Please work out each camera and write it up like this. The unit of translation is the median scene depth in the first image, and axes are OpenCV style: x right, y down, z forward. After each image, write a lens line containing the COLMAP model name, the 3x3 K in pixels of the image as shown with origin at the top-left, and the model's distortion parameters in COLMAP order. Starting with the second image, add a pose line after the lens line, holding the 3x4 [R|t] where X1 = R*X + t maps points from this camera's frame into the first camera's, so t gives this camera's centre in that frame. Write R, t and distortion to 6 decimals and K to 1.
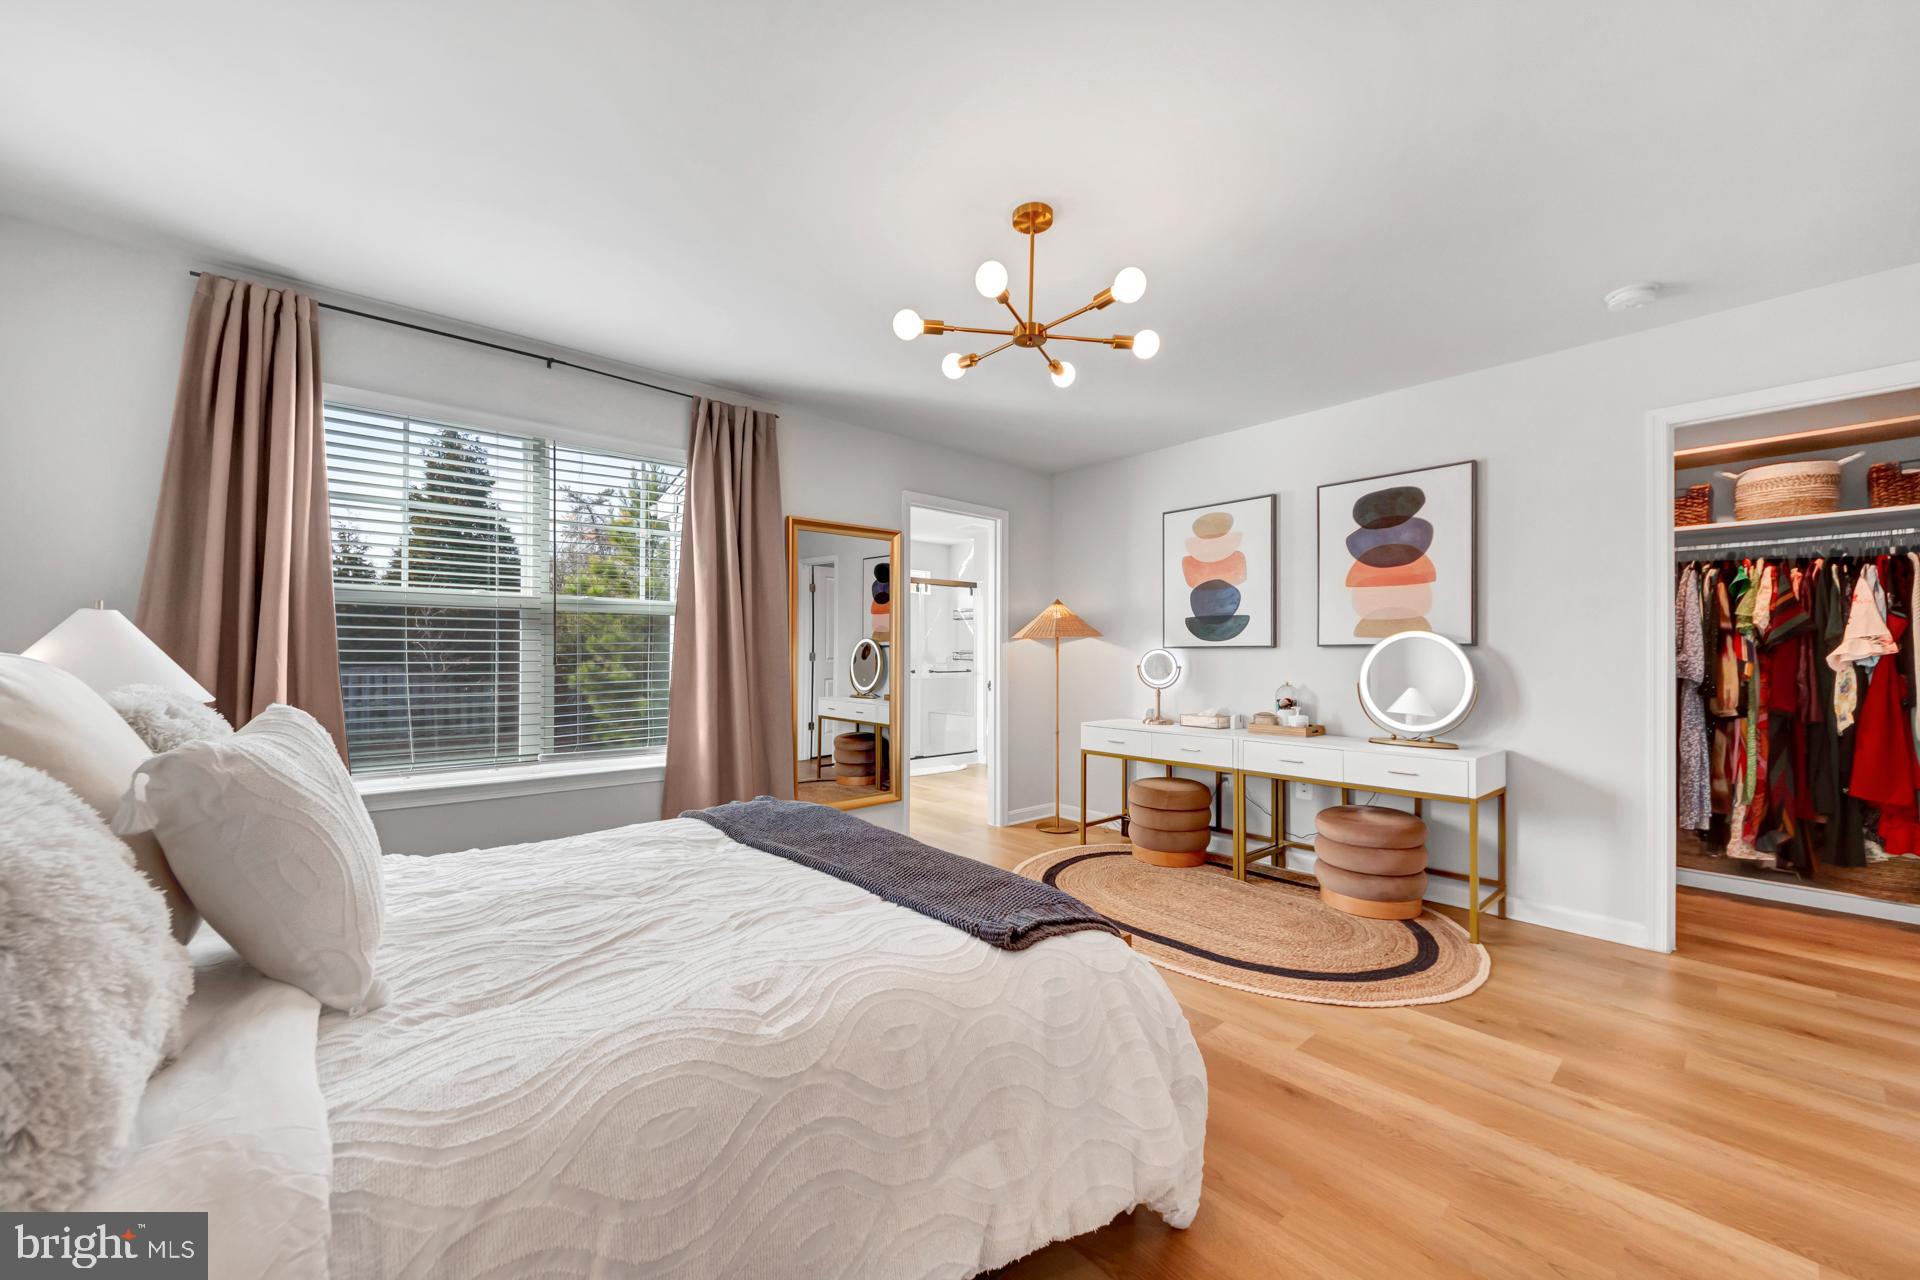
lens RADIAL K [[733.0, 0, 961.6], [0, 733.0, 643.0], [0, 0, 1]] dist [0.021371, -0.010708]
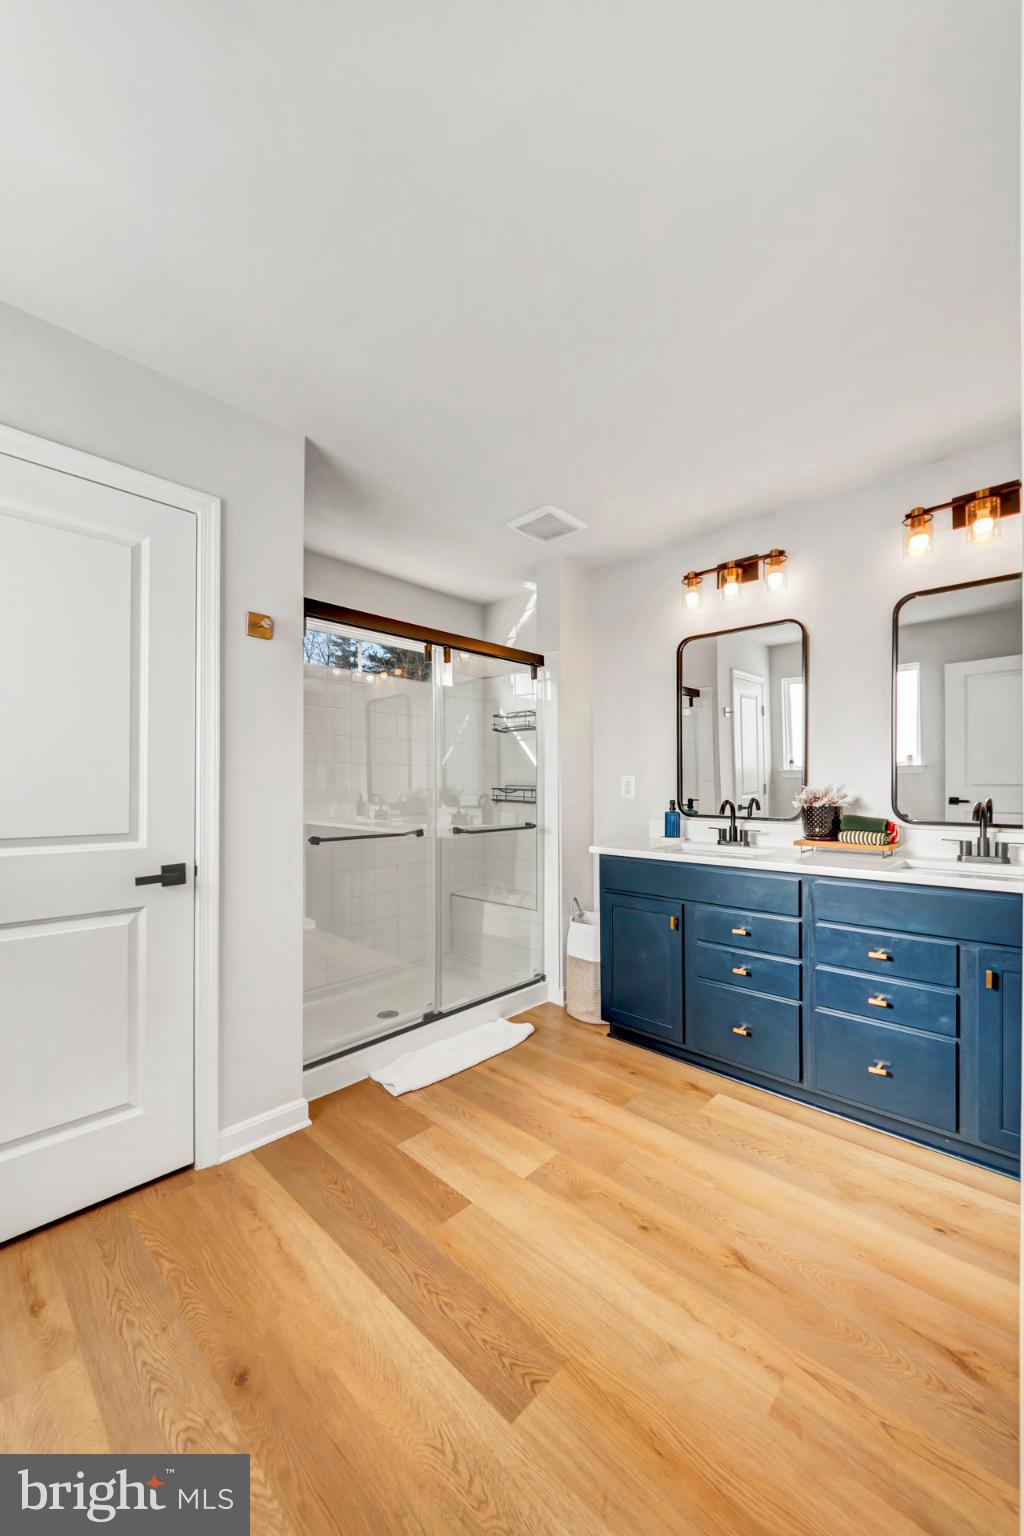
lens RADIAL K [[586.4, 0, 514.2], [0, 586.4, 790.4], [0, 0, 1]] dist [0.021371, -0.010708]
pose [[0.996862, -0.000111, 0.079160, -0.072218], [-0.001878, 0.999684, 0.025053, 0.005989], [-0.079138, -0.025123, 0.996547, 1.282108]]
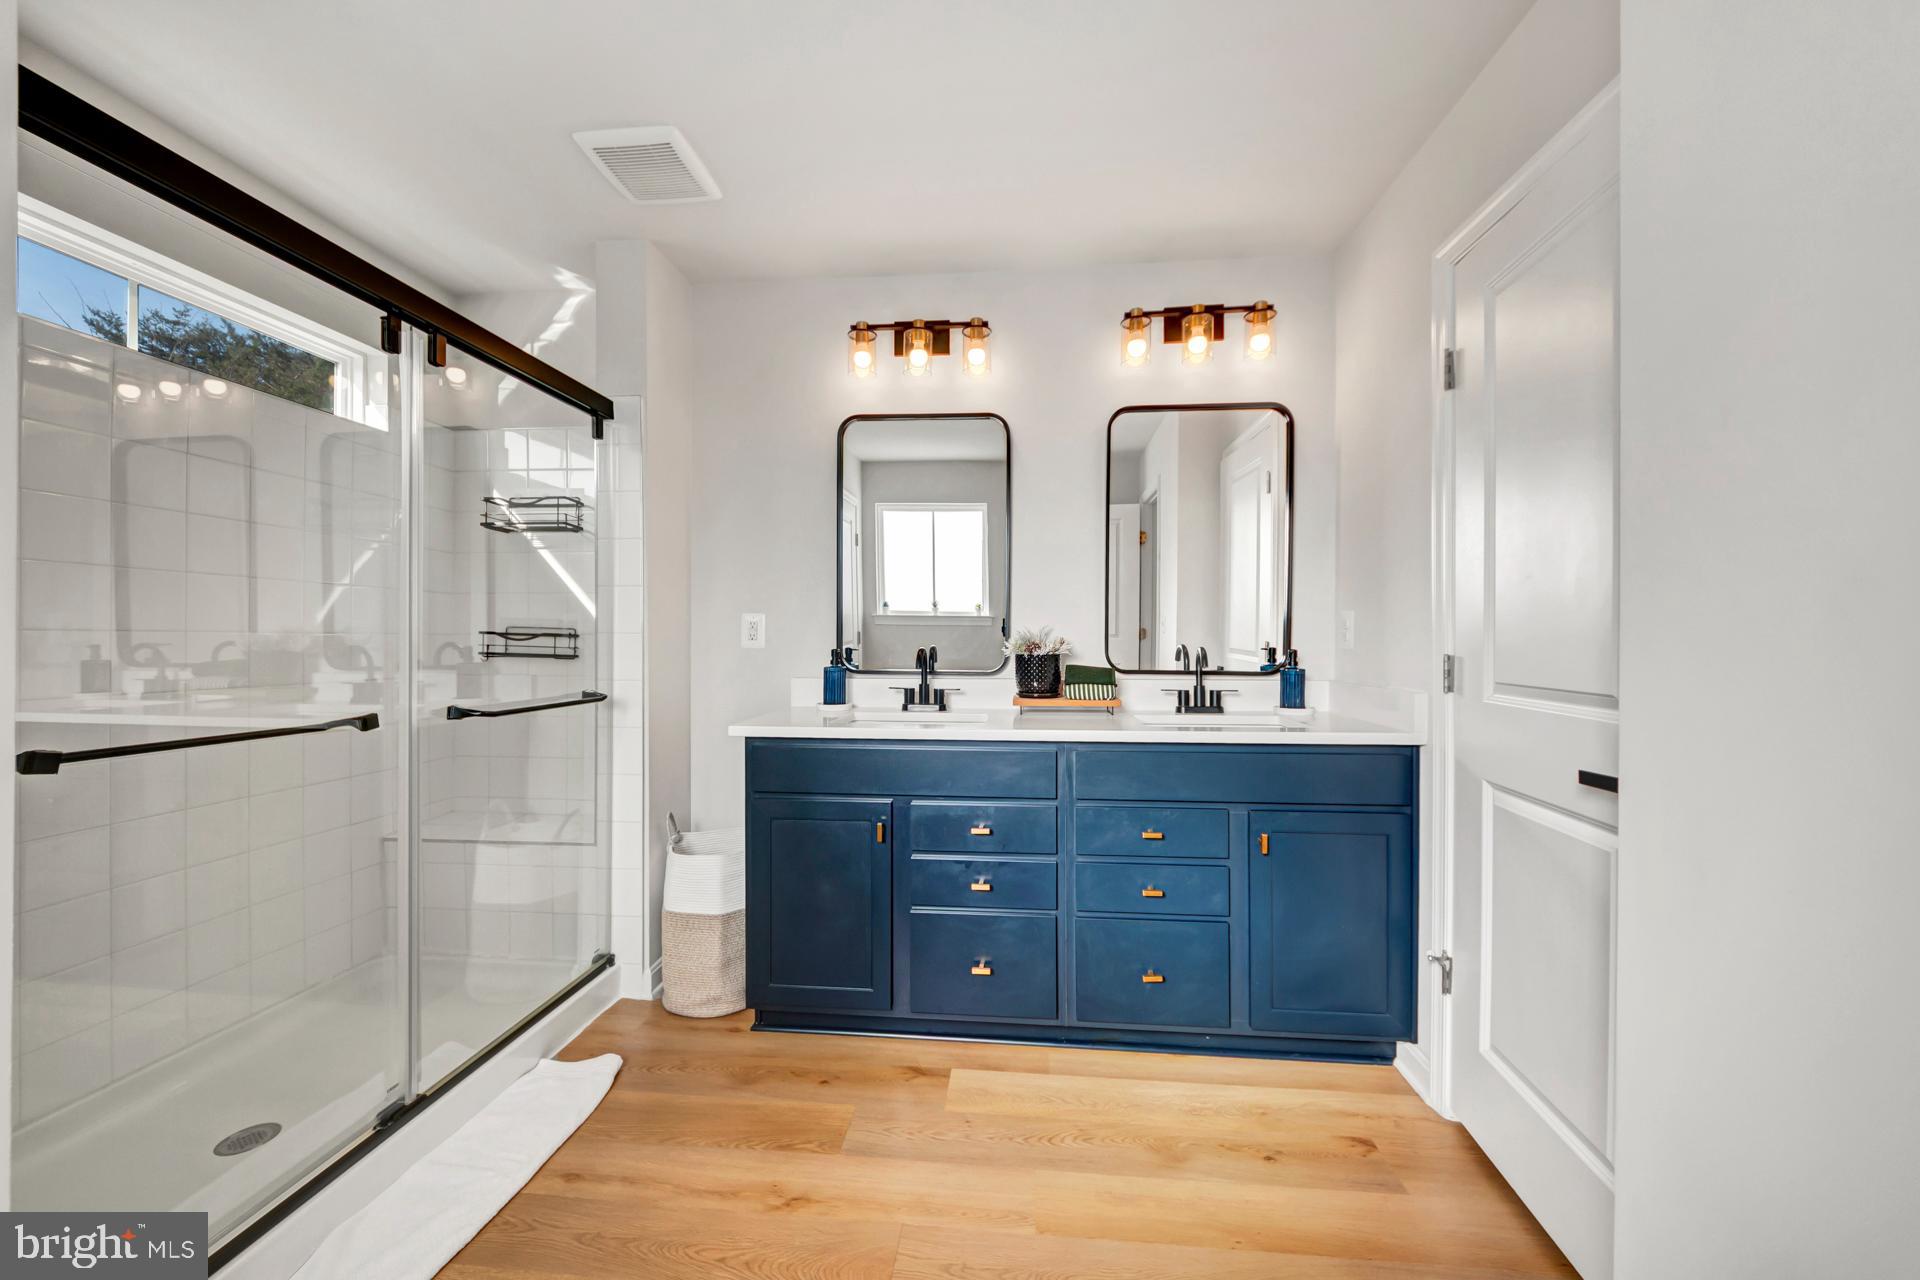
lens RADIAL K [[733.0, 0, 961.6], [0, 733.0, 643.0], [0, 0, 1]] dist [0.021371, -0.010708]
pose [[0.735271, 0.001346, 0.677772, -0.172208], [-0.016083, 0.999751, 0.015461, 0.020905], [-0.677582, -0.022269, 0.735110, 1.488706]]
